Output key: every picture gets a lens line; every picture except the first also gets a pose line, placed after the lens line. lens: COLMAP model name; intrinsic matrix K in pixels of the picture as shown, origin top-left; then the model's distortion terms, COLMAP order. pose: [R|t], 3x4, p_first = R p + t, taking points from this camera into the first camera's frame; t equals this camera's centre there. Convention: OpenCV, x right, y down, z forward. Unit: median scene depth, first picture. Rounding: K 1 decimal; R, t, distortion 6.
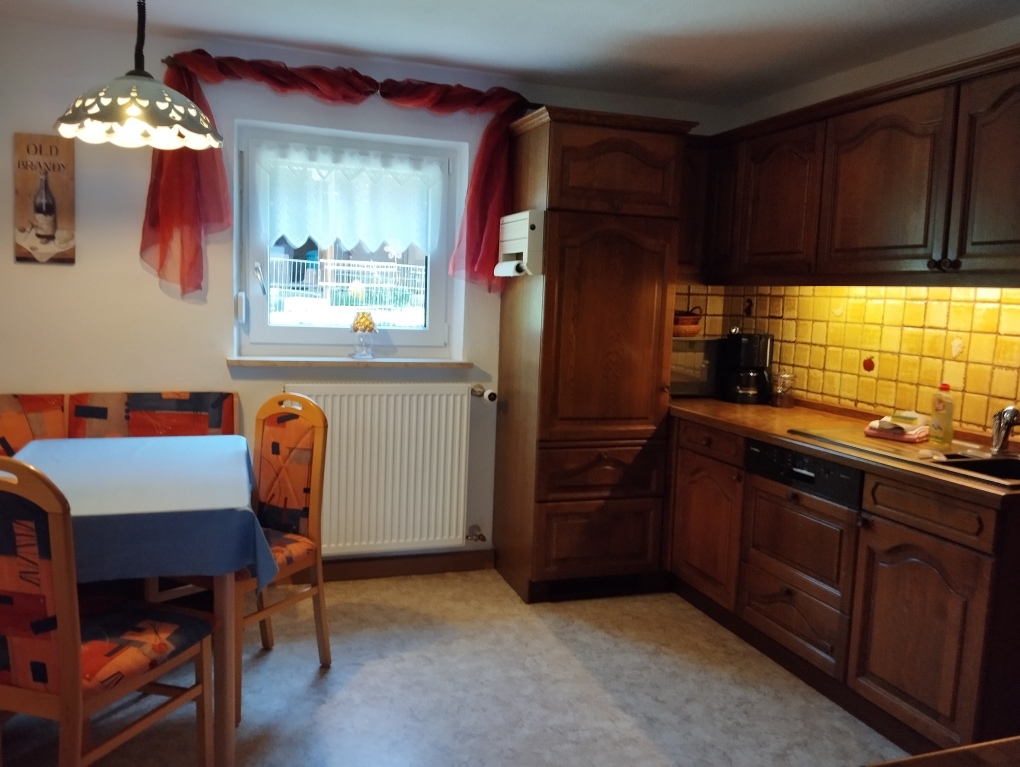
lens RADIAL K [[834.7, 0, 510.0], [0, 834.7, 383.5], [0, 0, 1]] dist [0.136051, -0.240224]
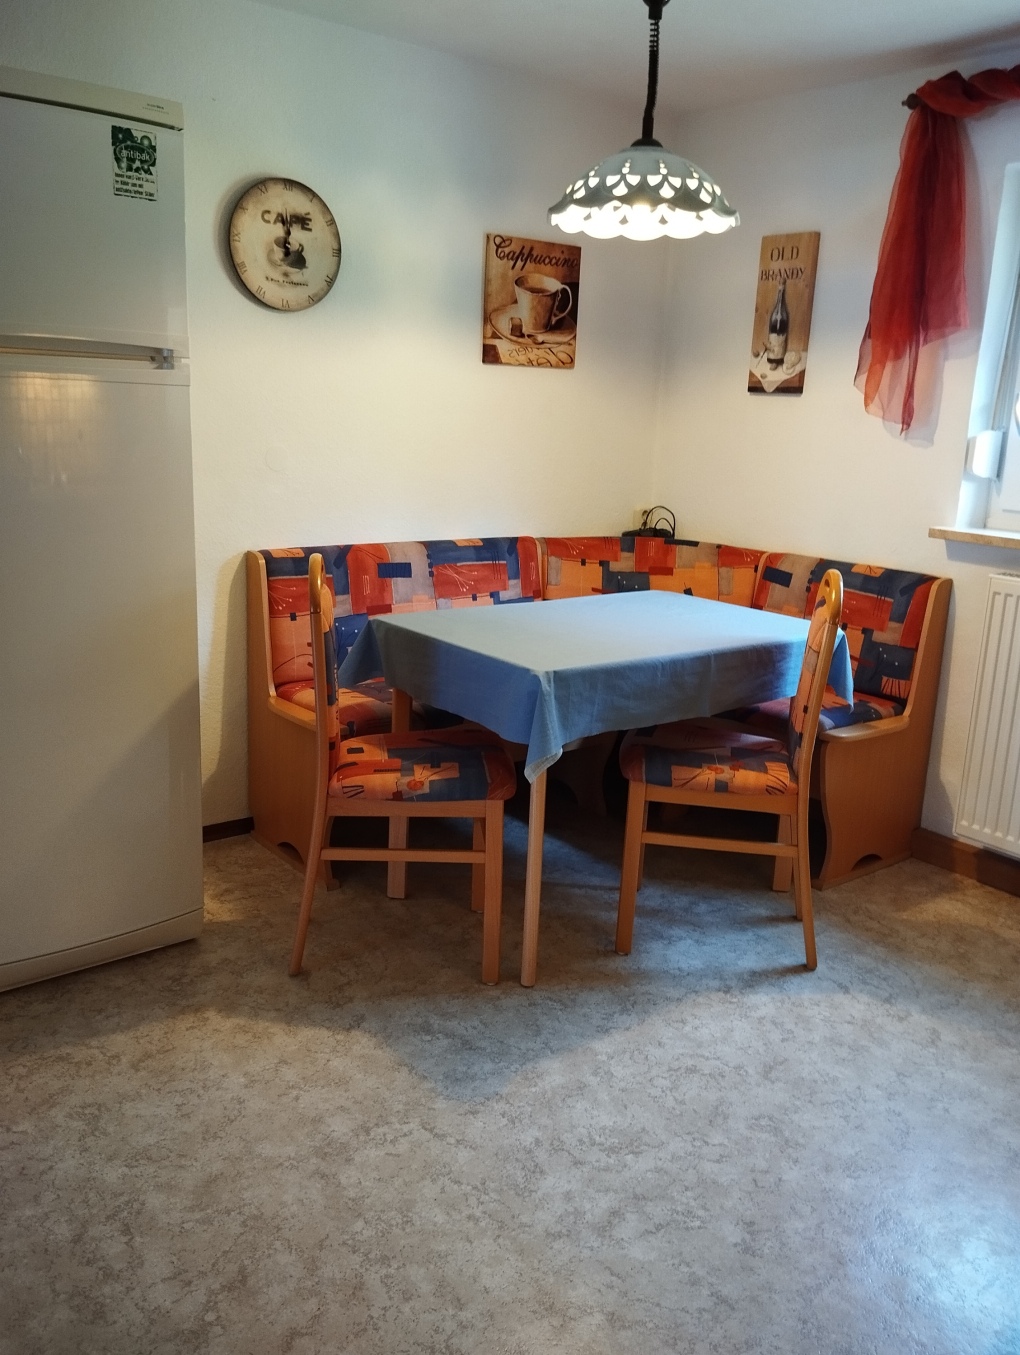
lens RADIAL K [[1095.0, 0, 510.0], [0, 1095.0, 677.5], [0, 0, 1]] dist [0.045652, -0.100531]
pose [[0.347489, 0.201627, -0.915750, 0.441083], [-0.134623, 0.977218, 0.164077, -0.011181], [0.927970, 0.066266, 0.366716, 0.400649]]
